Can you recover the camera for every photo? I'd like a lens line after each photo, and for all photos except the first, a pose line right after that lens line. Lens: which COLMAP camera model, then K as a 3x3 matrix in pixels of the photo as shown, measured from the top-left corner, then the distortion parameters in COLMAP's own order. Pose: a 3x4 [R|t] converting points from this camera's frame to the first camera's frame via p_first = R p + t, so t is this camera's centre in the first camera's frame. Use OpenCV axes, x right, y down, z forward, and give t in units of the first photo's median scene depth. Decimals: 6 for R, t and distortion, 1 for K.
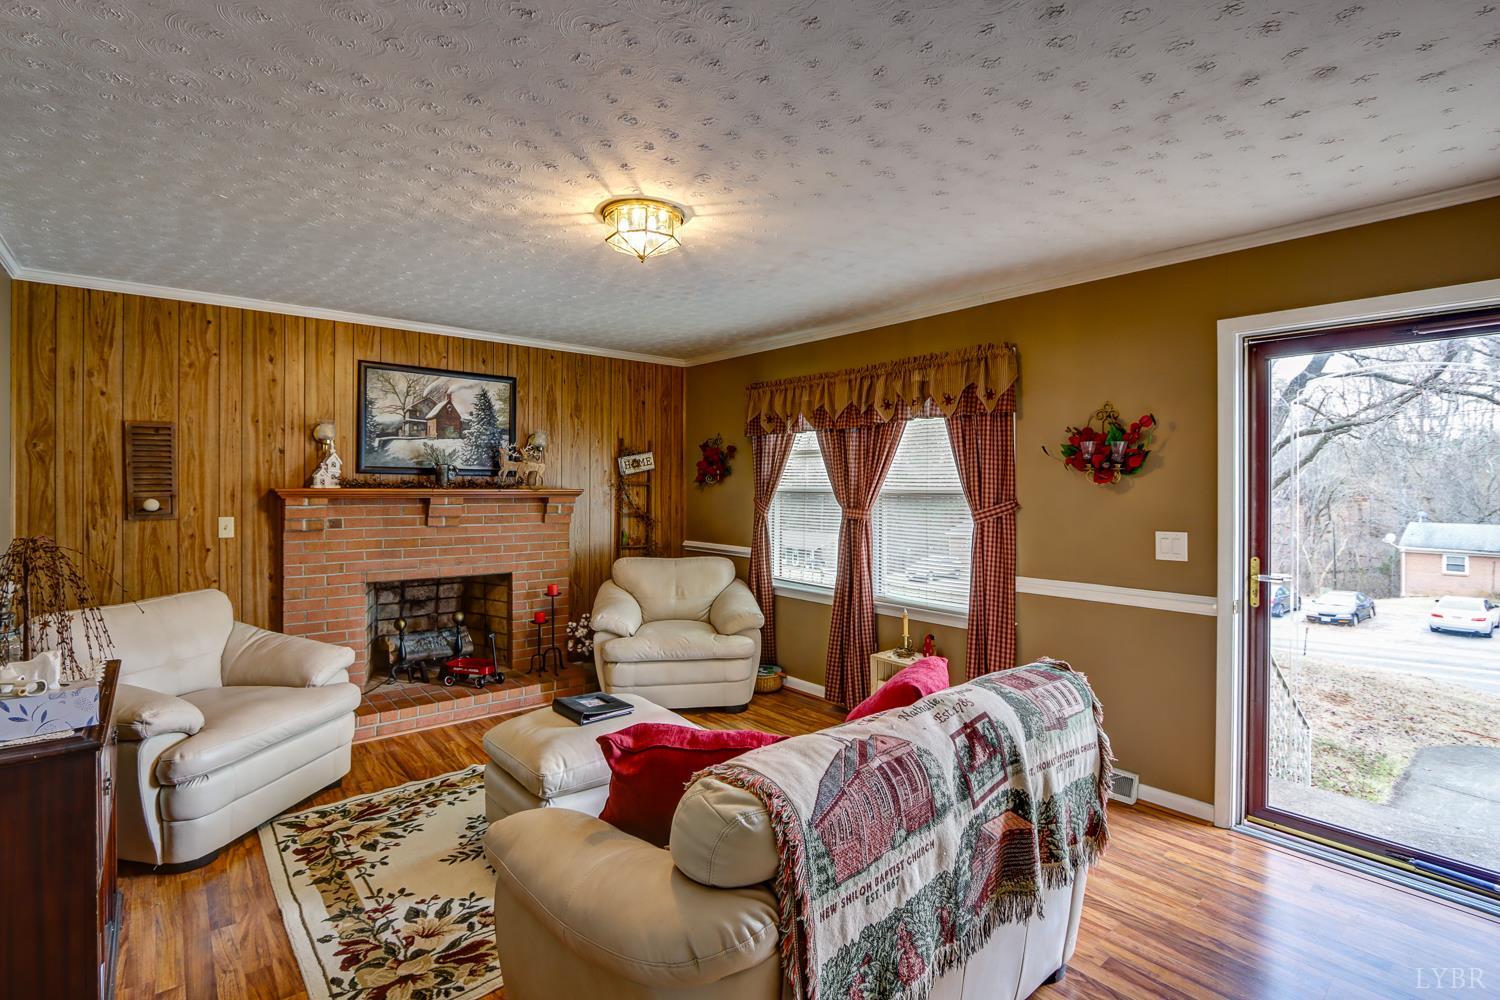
lens RADIAL K [[695.2, 0, 745.6], [0, 695.2, 483.7], [0, 0, 1]] dist [-0.021227, 0.006738]
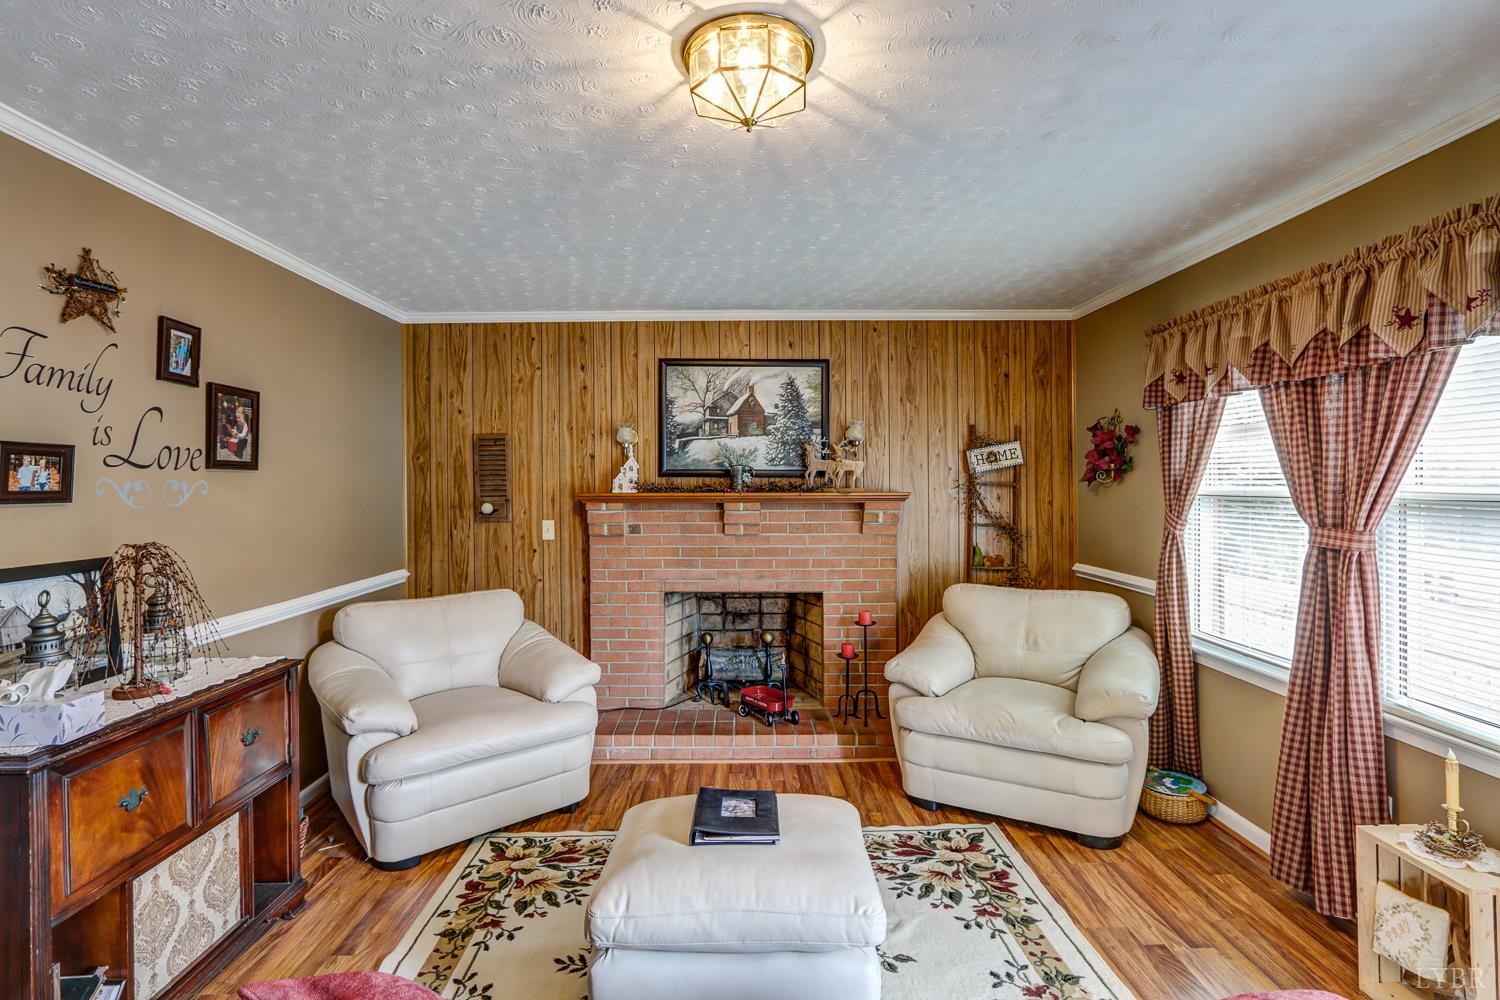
lens RADIAL K [[706.1, 0, 743.5], [0, 706.1, 483.8], [0, 0, 1]] dist [-0.024498, 0.007454]
pose [[0.769003, -0.010167, -0.639164, 0.150494], [0.009990, 0.999943, -0.003886, -0.000447], [0.639167, -0.003397, 0.769061, 0.312046]]
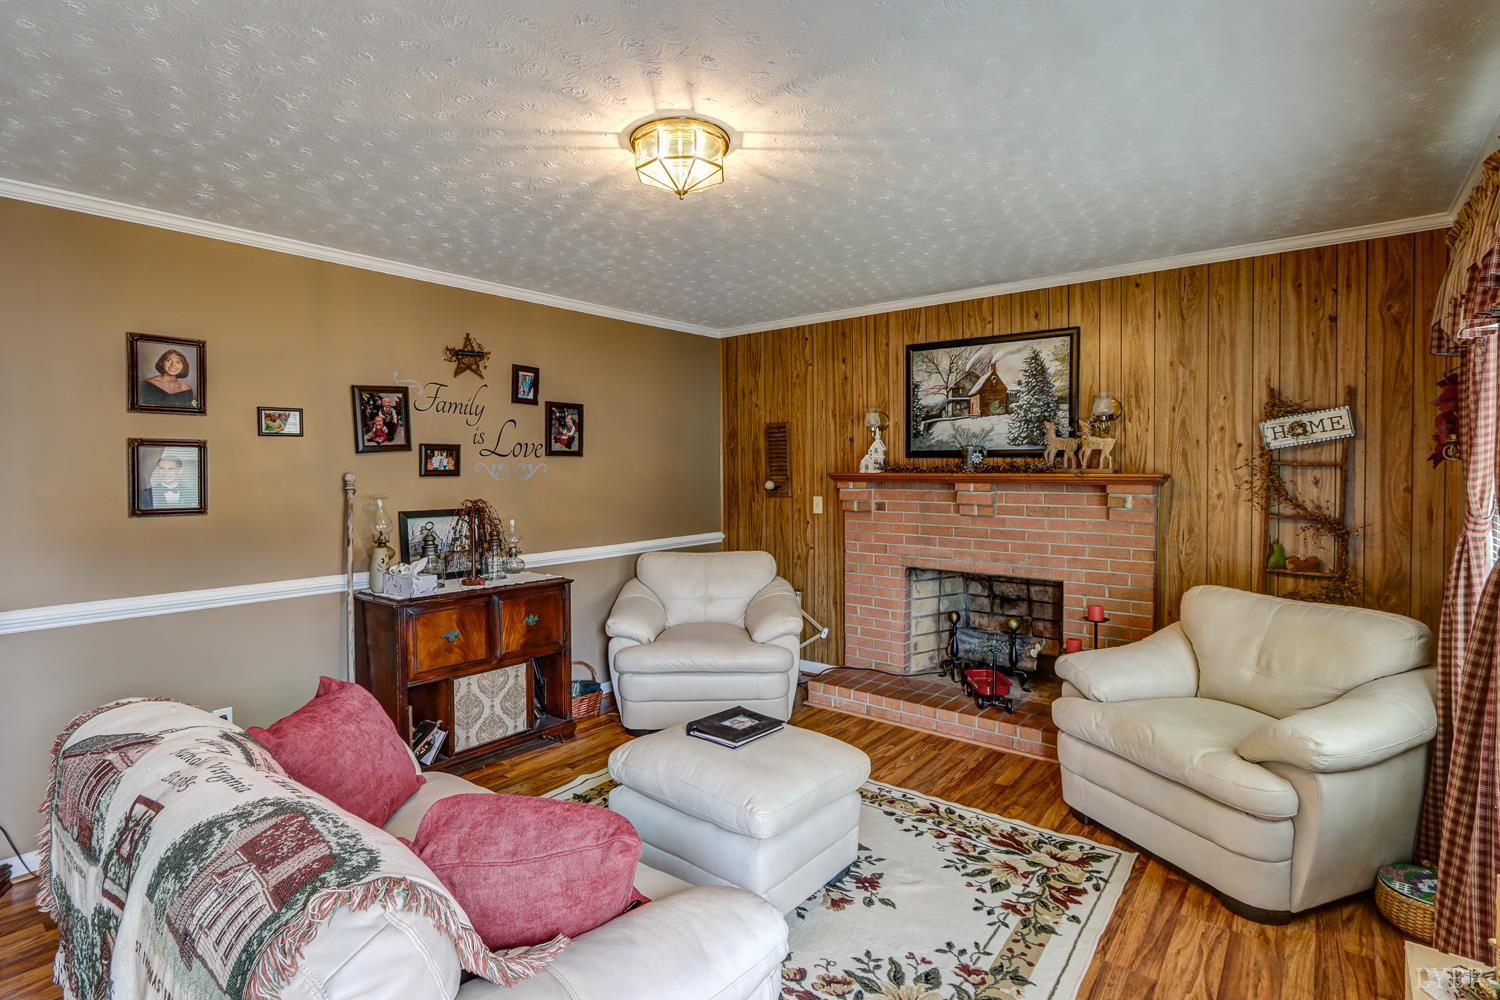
lens RADIAL K [[738.7, 0, 747.3], [0, 738.7, 483.9], [0, 0, 1]] dist [-0.023281, 0.011613]
pose [[0.185440, 0.015035, -0.982541, 0.444269], [0.008205, 0.999824, 0.016848, 0.002733], [0.982621, -0.011186, 0.185284, 0.554994]]
